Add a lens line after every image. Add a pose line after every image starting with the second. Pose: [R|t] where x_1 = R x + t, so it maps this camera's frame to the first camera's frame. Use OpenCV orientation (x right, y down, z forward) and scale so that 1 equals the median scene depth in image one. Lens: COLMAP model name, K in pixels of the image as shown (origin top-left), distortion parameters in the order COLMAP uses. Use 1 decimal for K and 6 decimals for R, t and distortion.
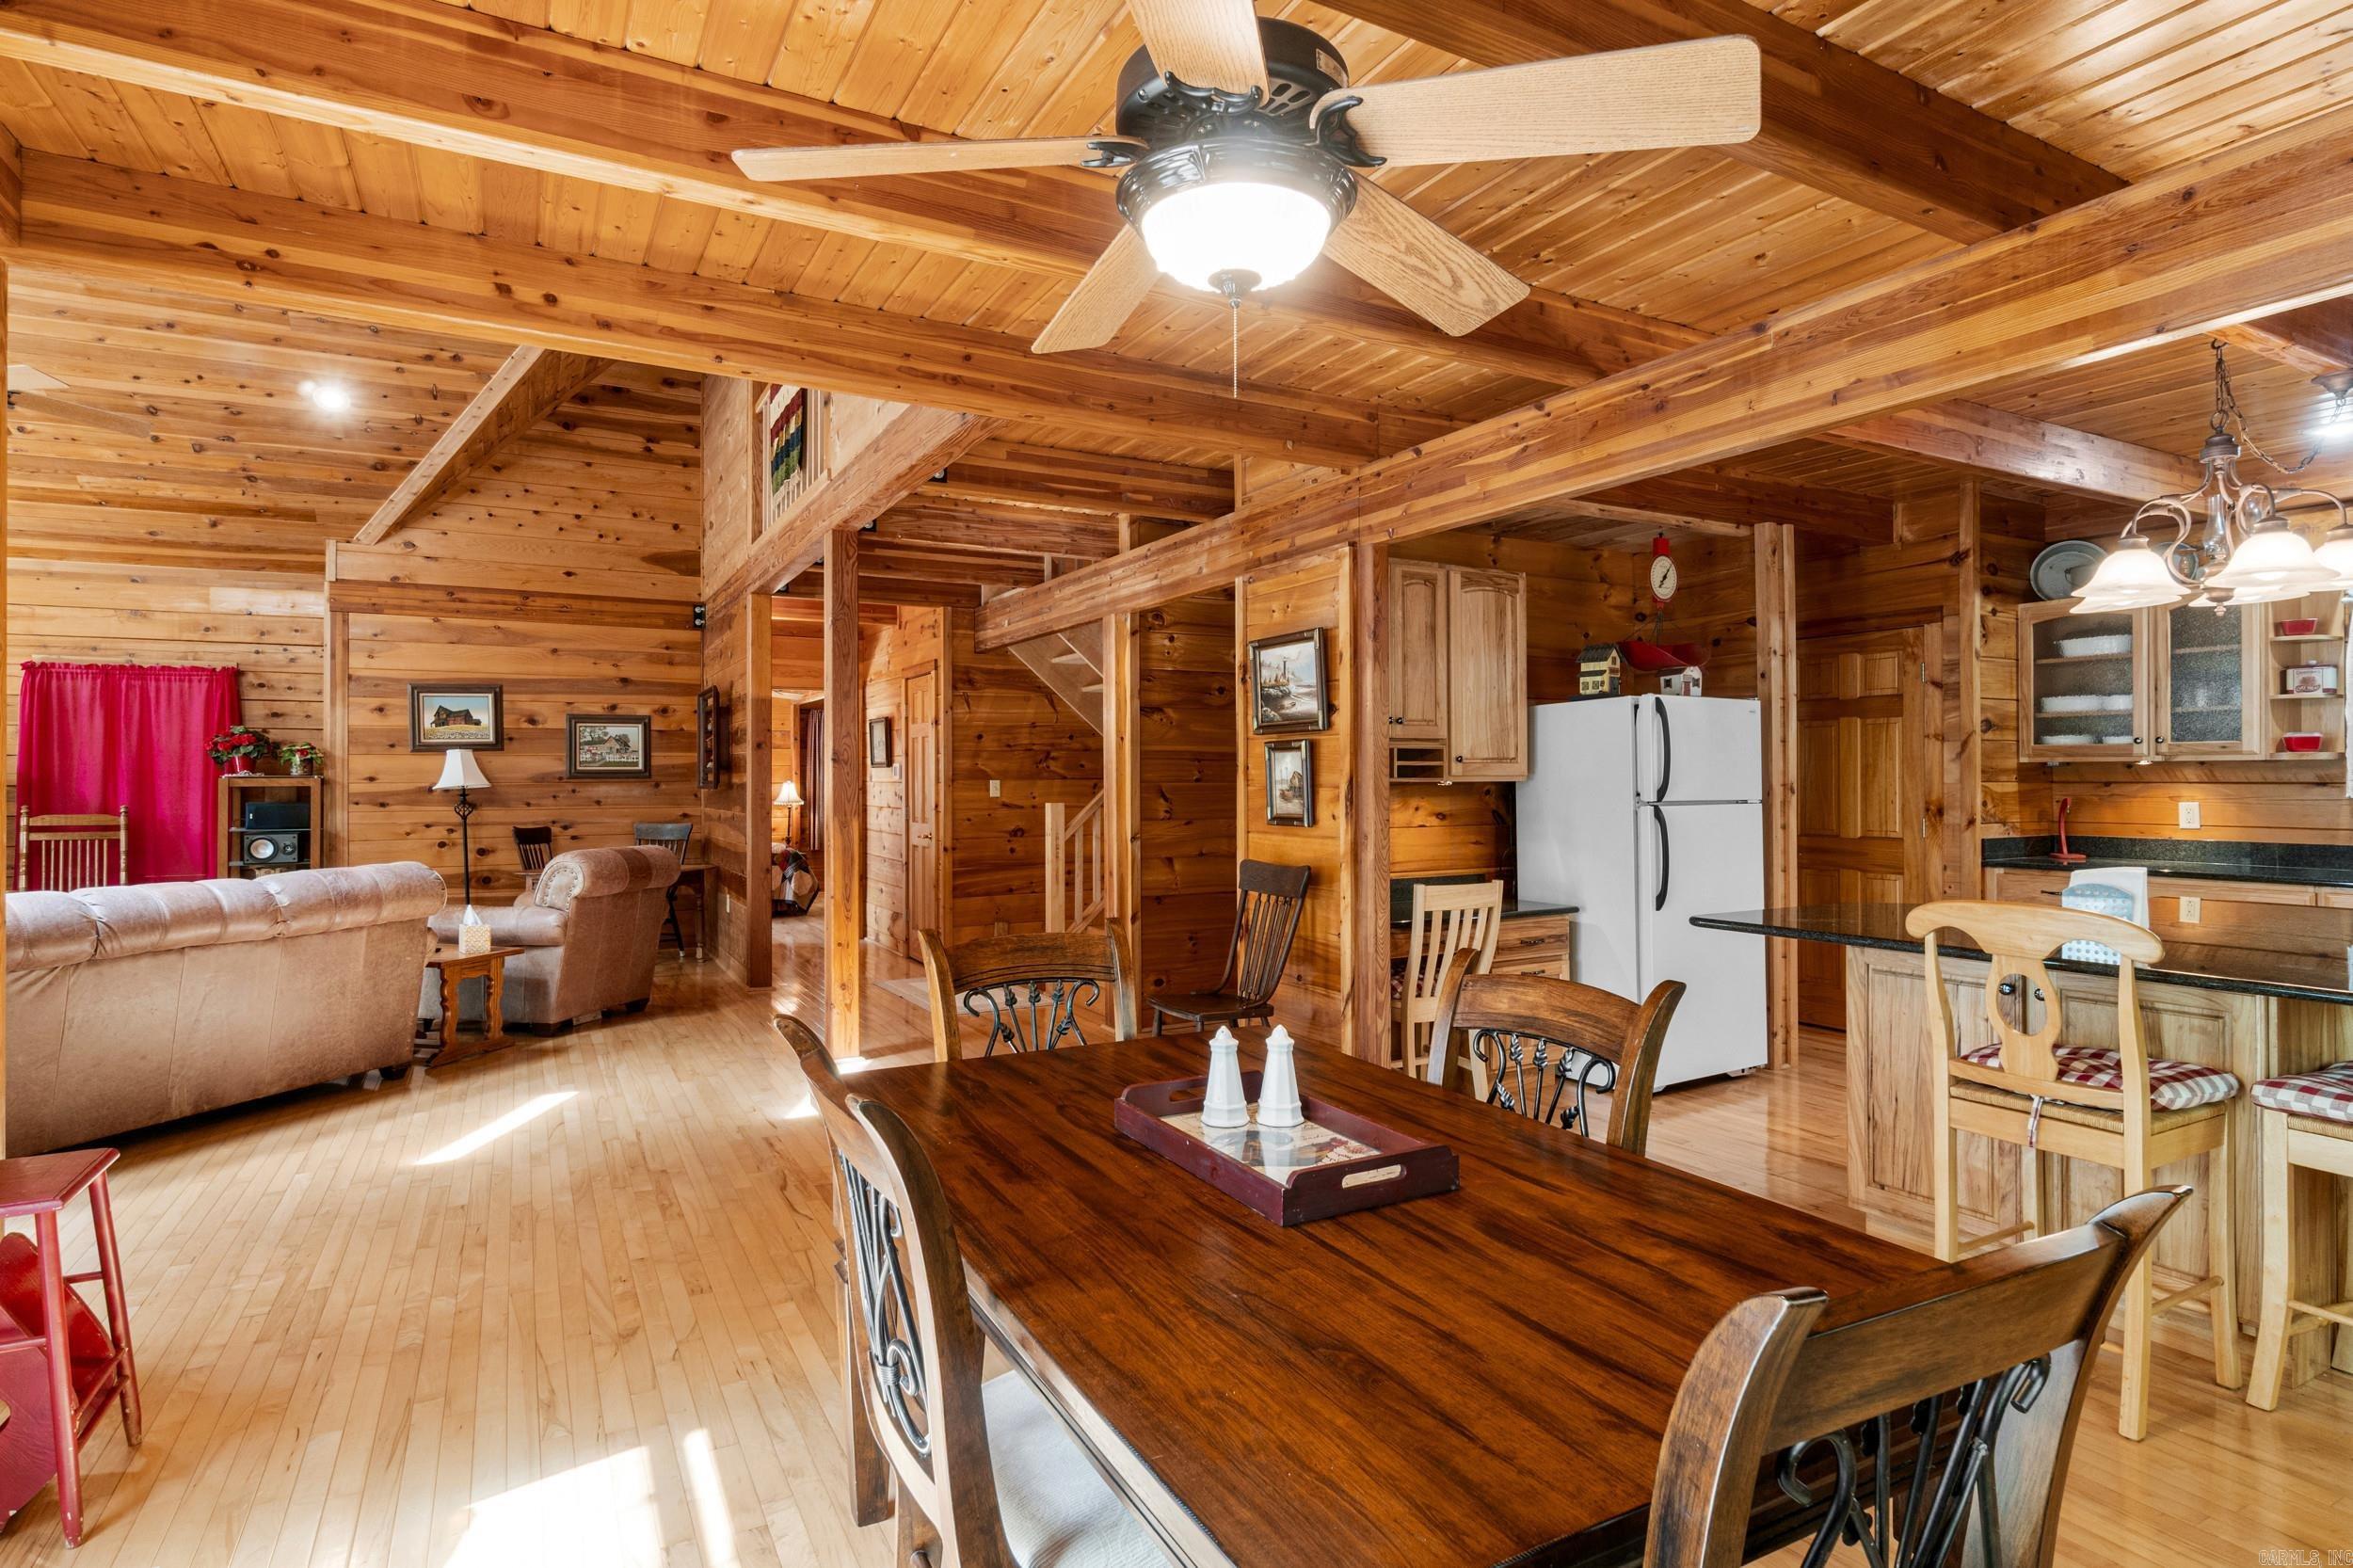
lens RADIAL K [[1195.9, 0, 1166.3], [0, 1195.9, 774.5], [0, 0, 1]] dist [-0.001737, 0.000600]
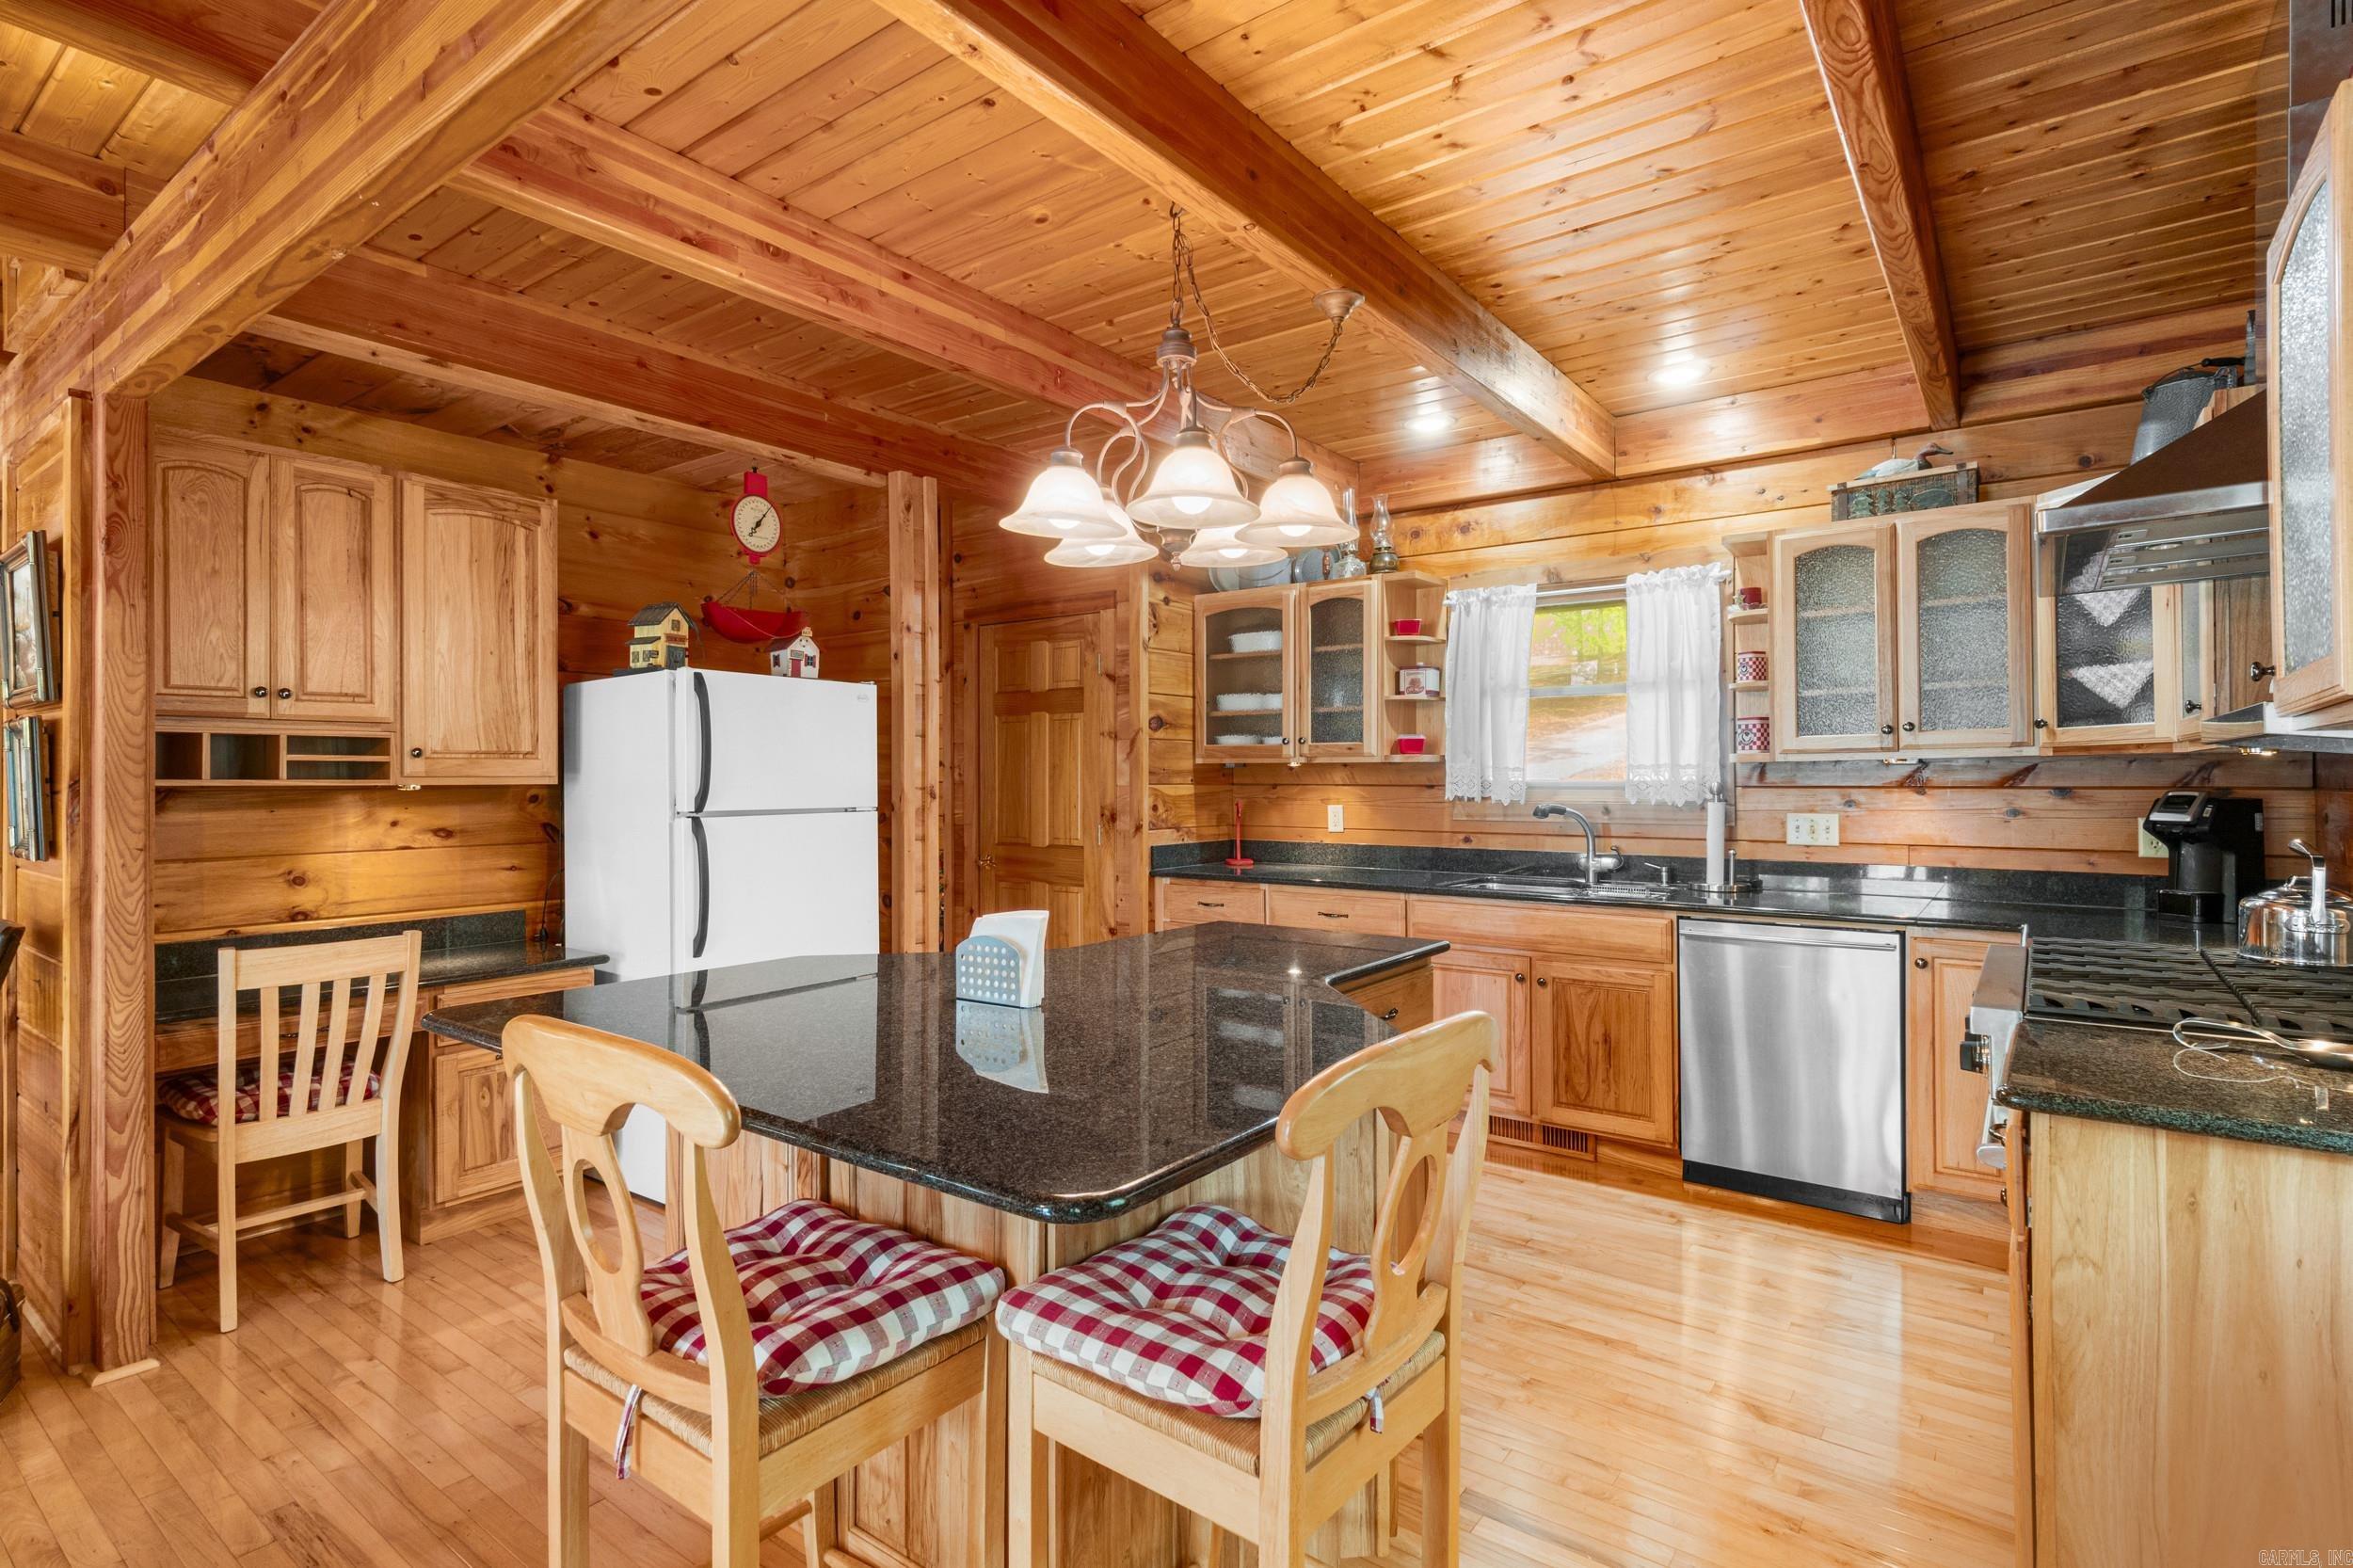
lens RADIAL K [[1144.8, 0, 1153.9], [0, 1144.8, 779.8], [0, 0, 1]] dist [0.003159, 0.000493]
pose [[0.913670, 0.000883, 0.406457, 0.337159], [-0.002818, 0.999987, 0.004161, -0.001028], [-0.406448, -0.004947, 0.913661, 0.201237]]
